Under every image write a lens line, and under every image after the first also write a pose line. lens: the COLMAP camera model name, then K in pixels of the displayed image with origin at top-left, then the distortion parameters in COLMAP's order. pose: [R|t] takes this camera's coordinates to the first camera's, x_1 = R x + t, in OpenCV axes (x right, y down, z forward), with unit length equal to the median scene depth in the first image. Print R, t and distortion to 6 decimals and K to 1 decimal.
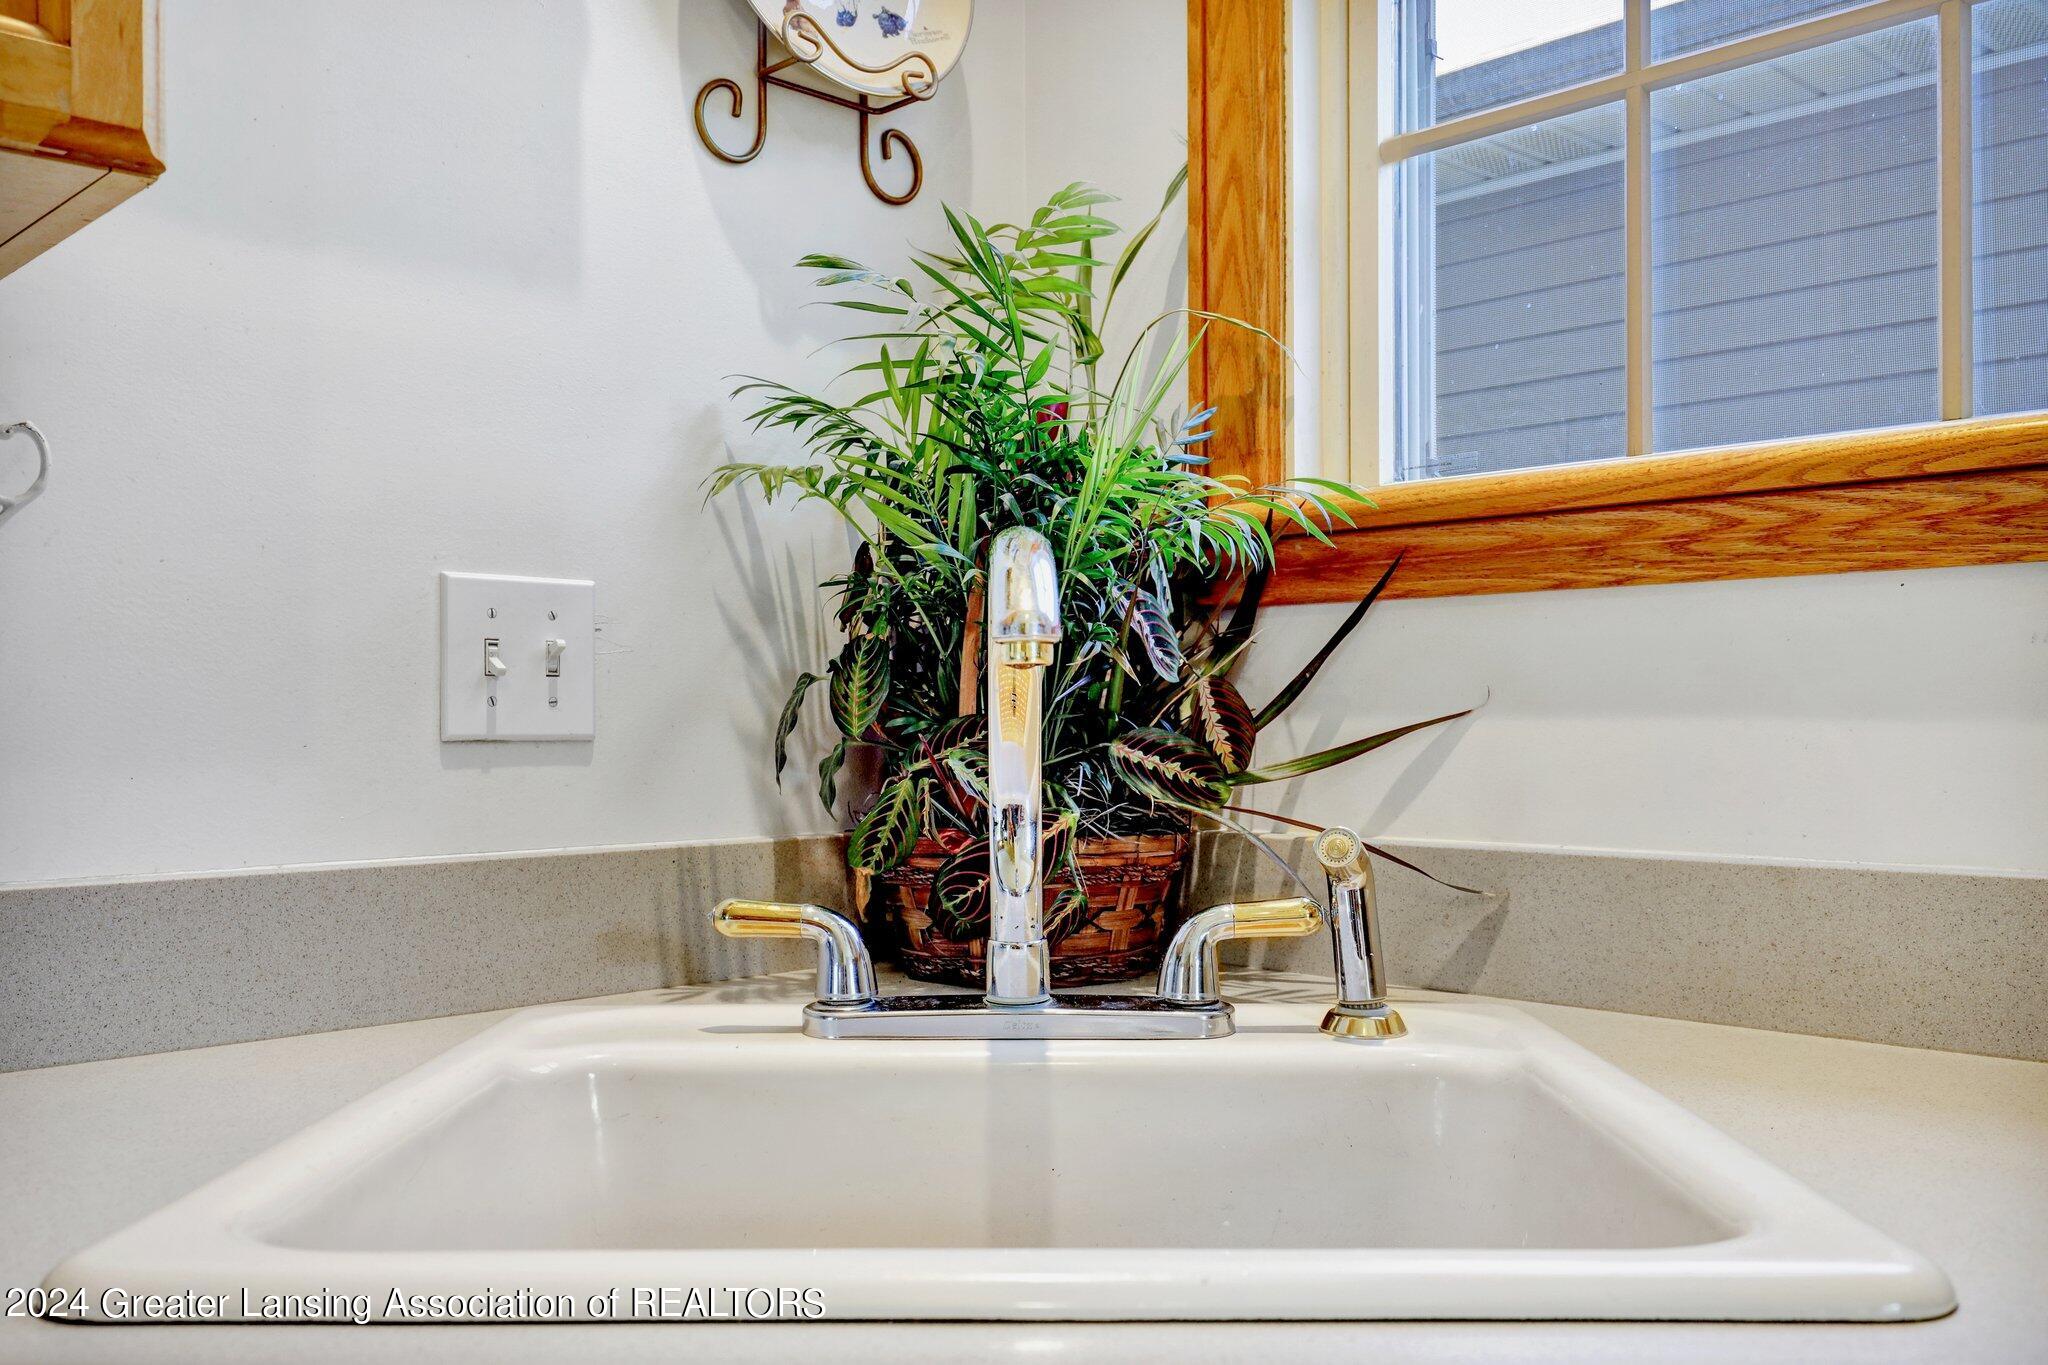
lens RADIAL K [[1820.7, 0, 1023.3], [0, 1820.7, 687.7], [0, 0, 1]] dist [-0.001813, -0.000427]
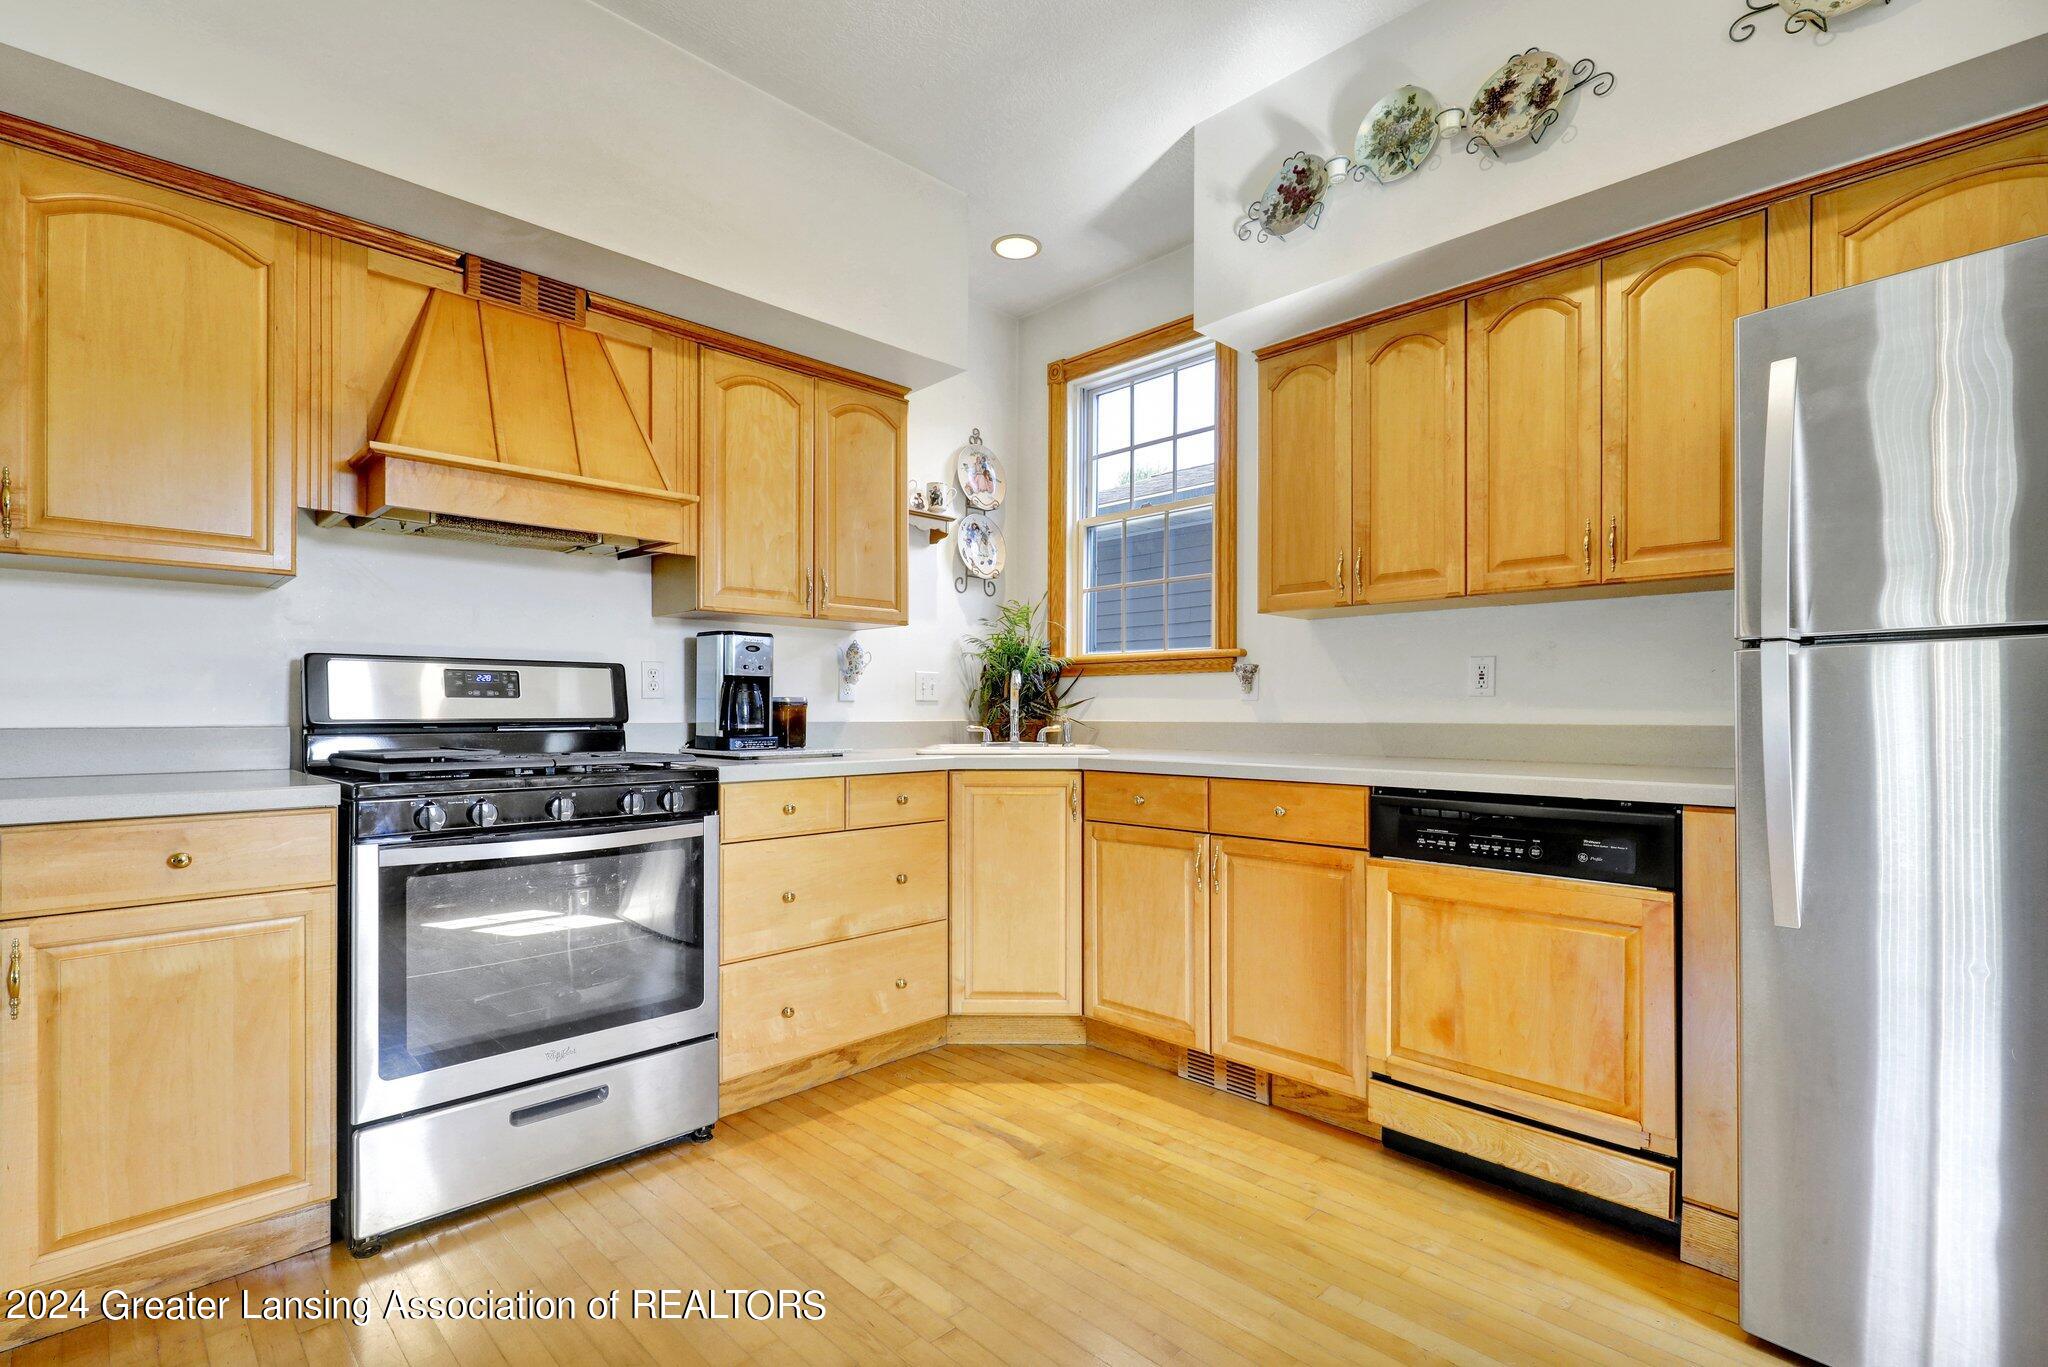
lens RADIAL K [[941.6, 0, 1019.7], [0, 941.6, 702.4], [0, 0, 1]] dist [0.003114, -0.000156]
pose [[0.999940, 0.004618, 0.009904, -0.015961], [-0.004690, 0.999963, 0.007243, 0.008861], [-0.009871, -0.007289, 0.999925, -1.868153]]
